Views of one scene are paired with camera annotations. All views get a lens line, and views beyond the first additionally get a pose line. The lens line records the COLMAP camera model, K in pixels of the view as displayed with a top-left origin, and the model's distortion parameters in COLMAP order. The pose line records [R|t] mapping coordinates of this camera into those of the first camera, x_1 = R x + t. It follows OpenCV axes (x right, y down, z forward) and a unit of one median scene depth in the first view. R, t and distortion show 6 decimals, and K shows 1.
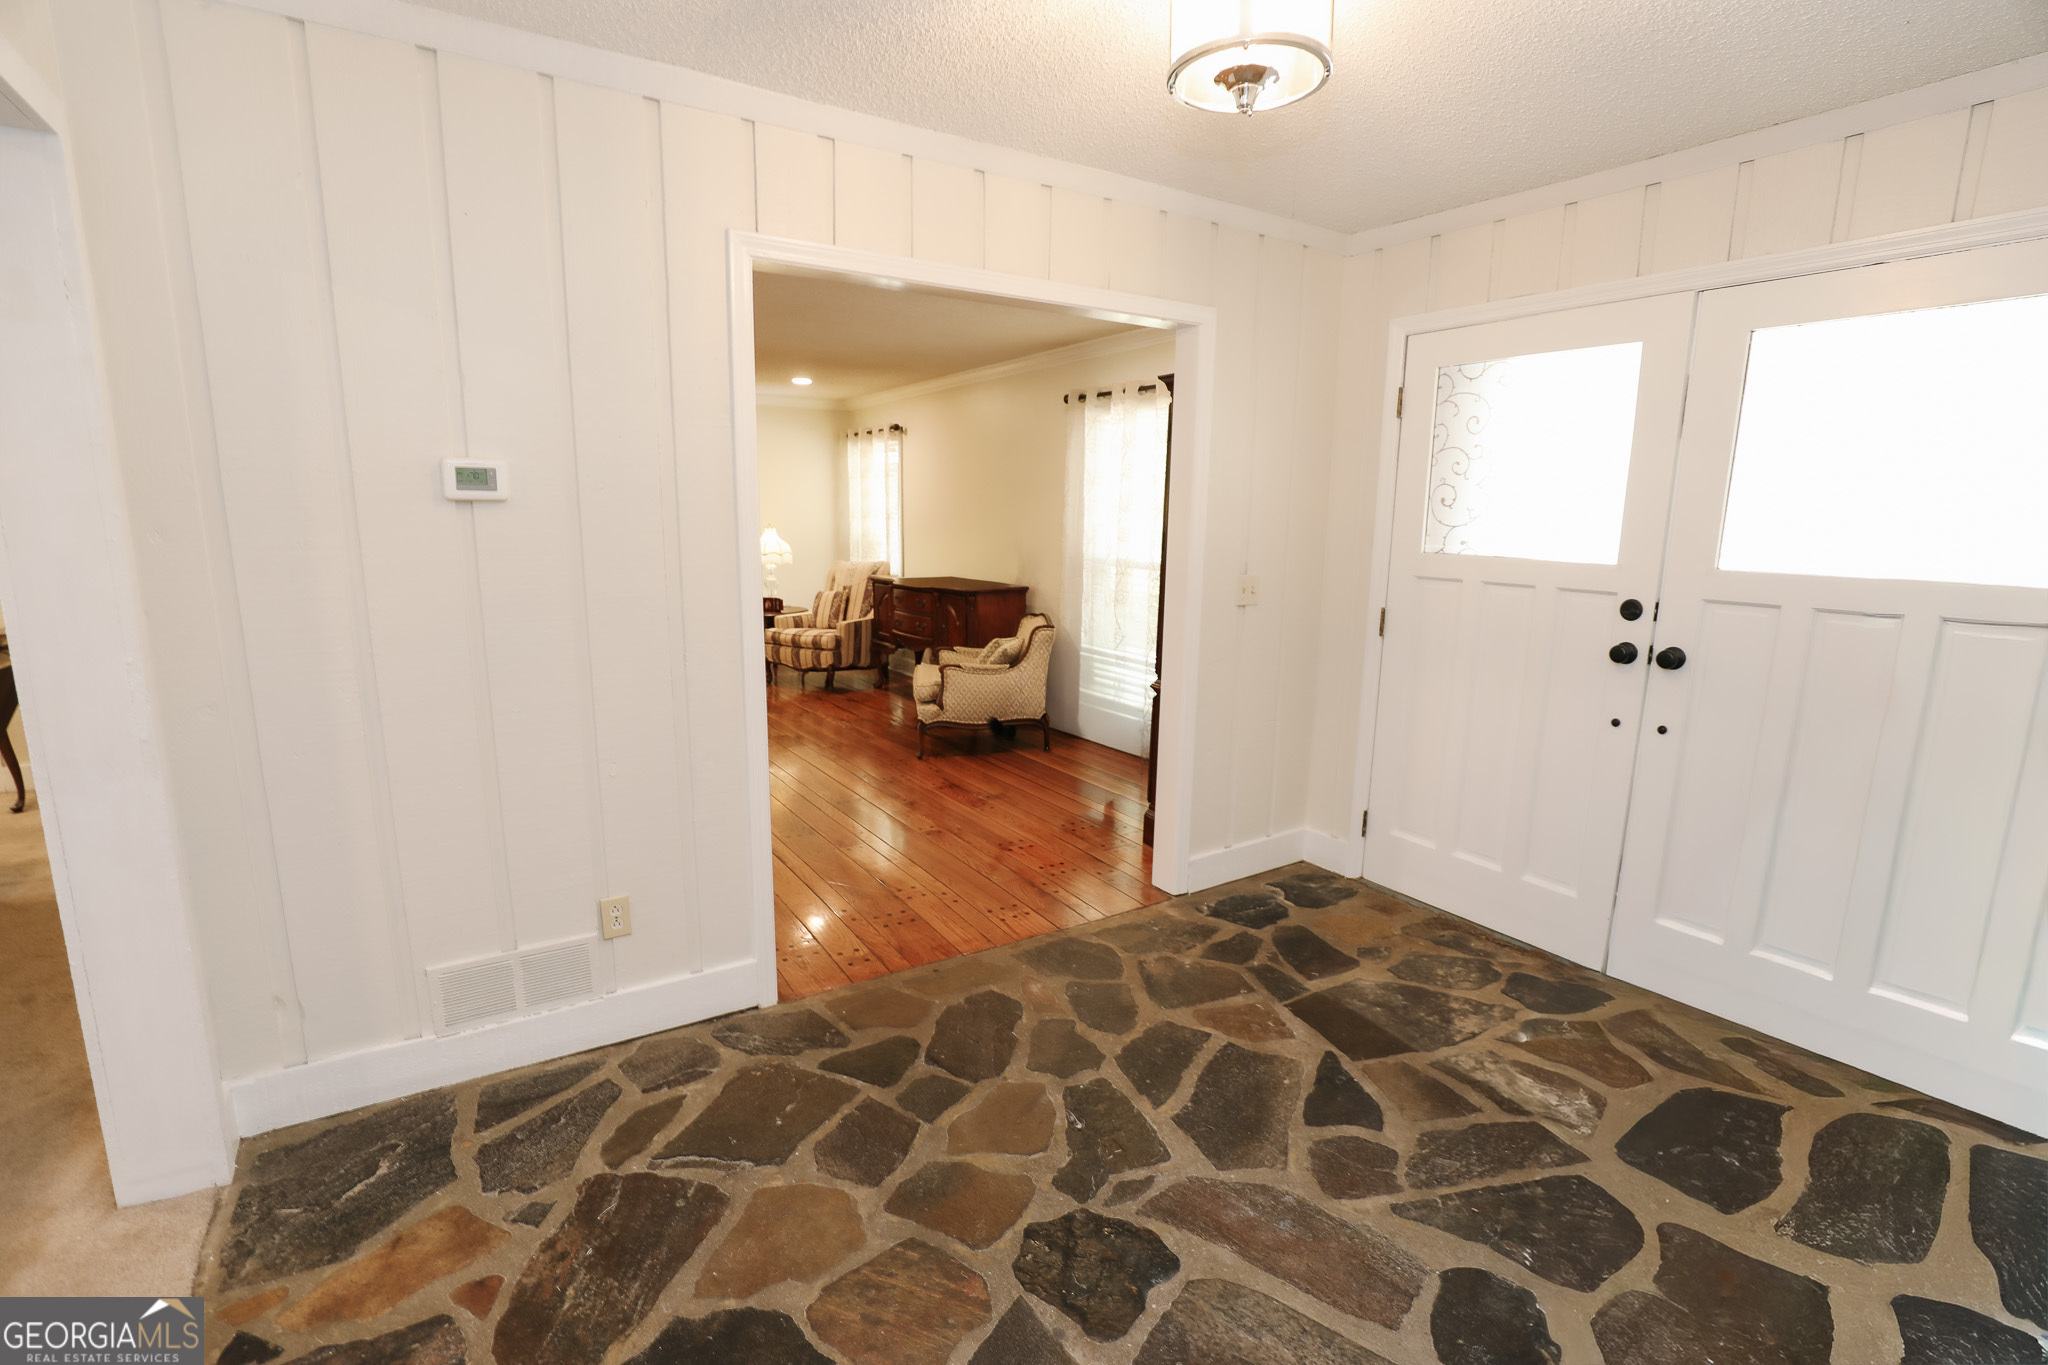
lens RADIAL K [[937.8, 0, 1013.9], [0, 937.8, 685.4], [0, 0, 1]] dist [-0.022053, 0.000396]
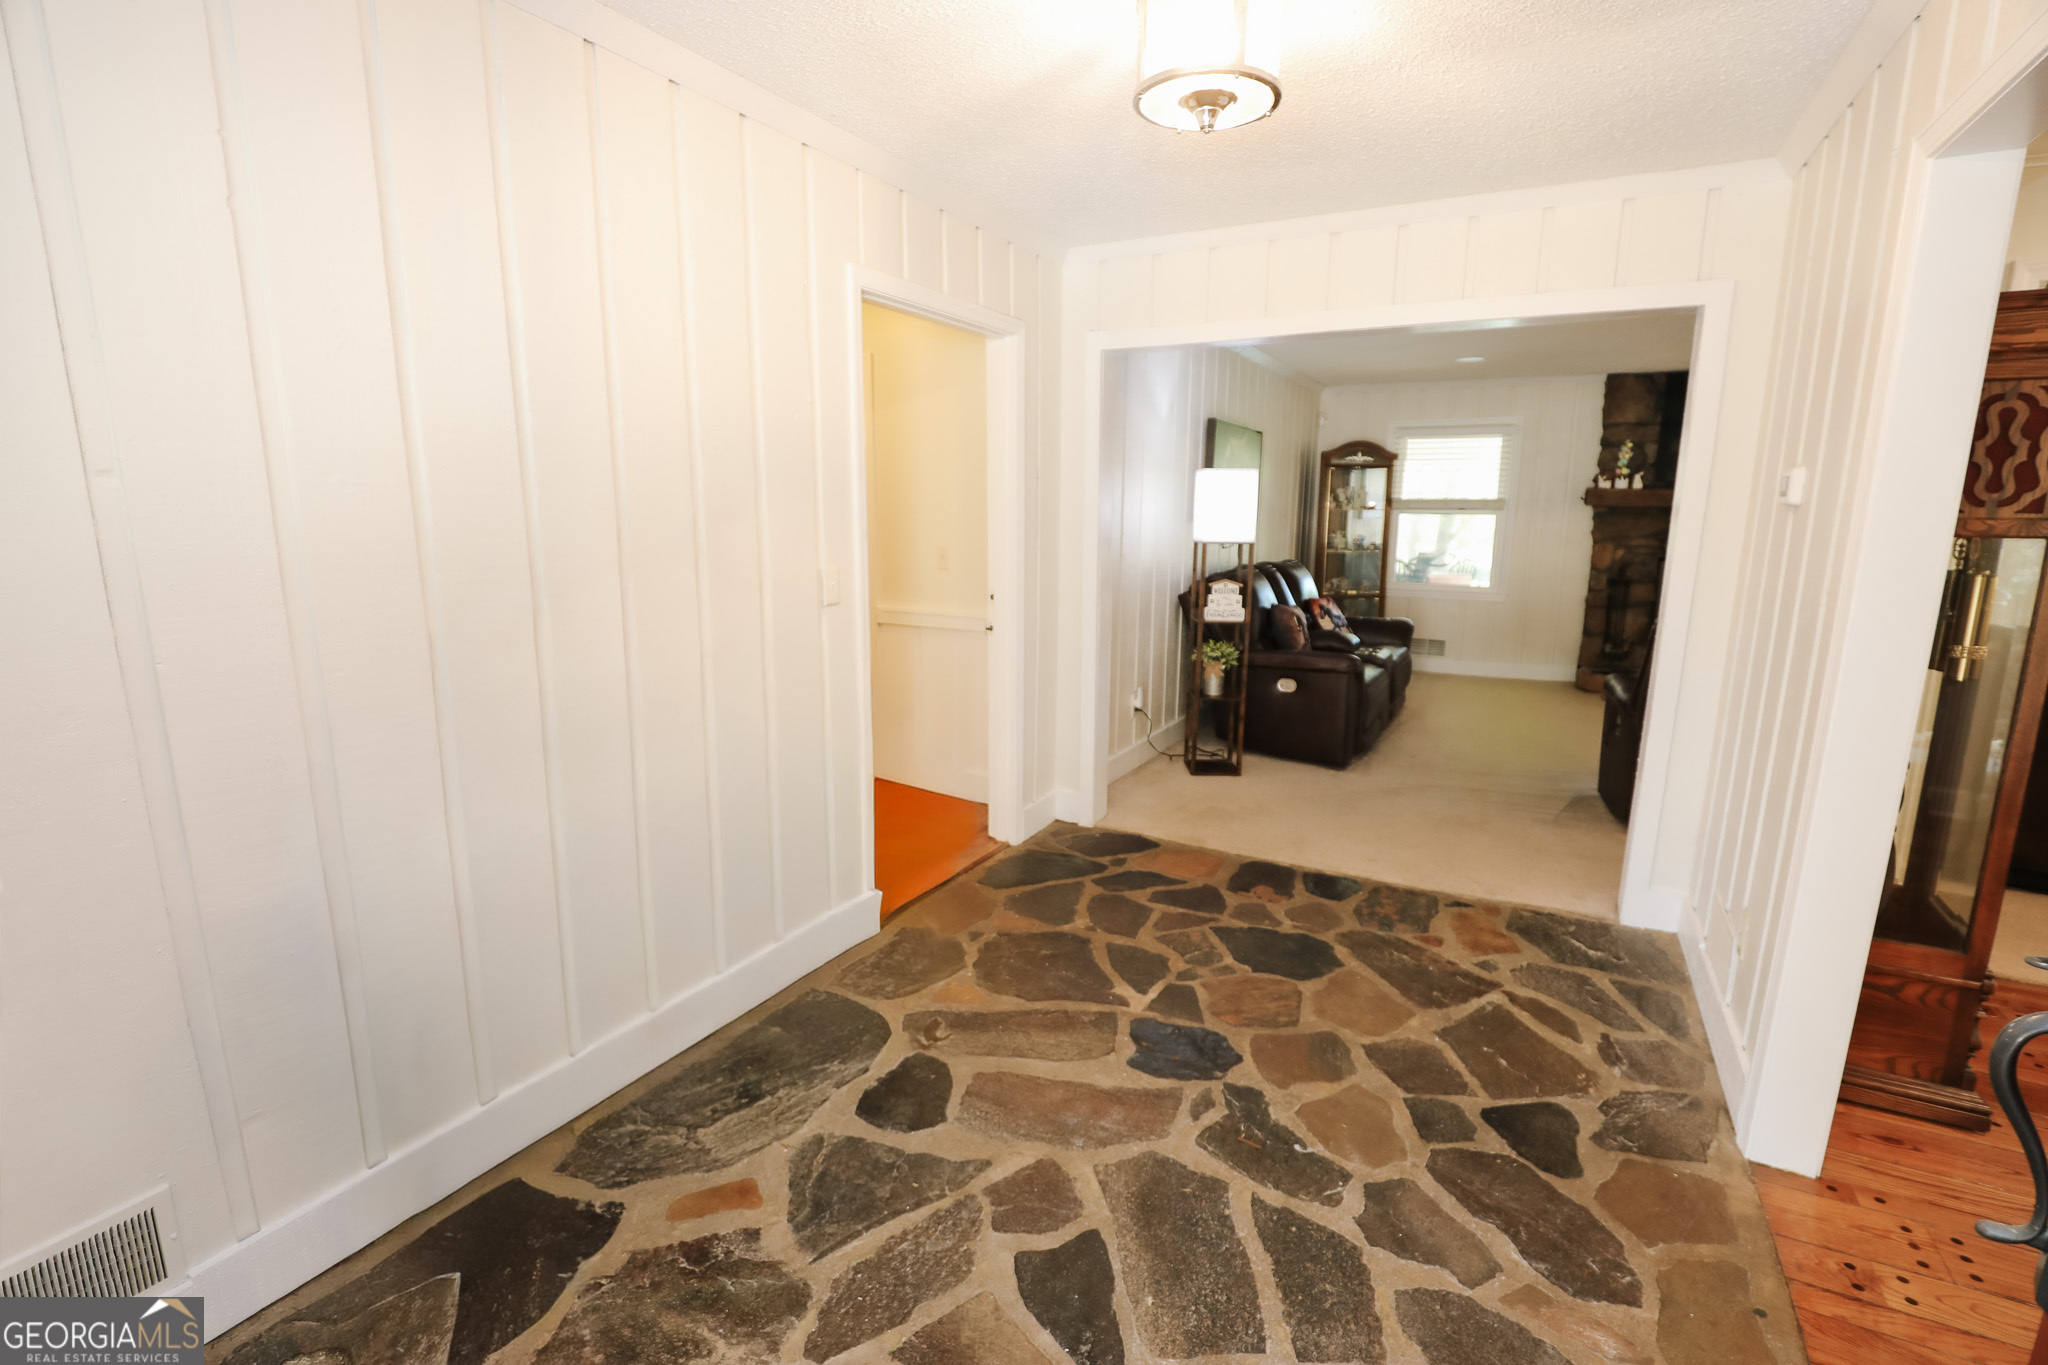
lens RADIAL K [[937.8, 0, 1024.8], [0, 937.8, 683.7], [0, 0, 1]] dist [-0.022053, 0.000396]
pose [[-0.874188, 0.064900, -0.481230, 0.751888], [-0.116869, 0.933777, 0.338234, -0.261219], [0.471313, 0.351921, -0.808712, 1.497065]]
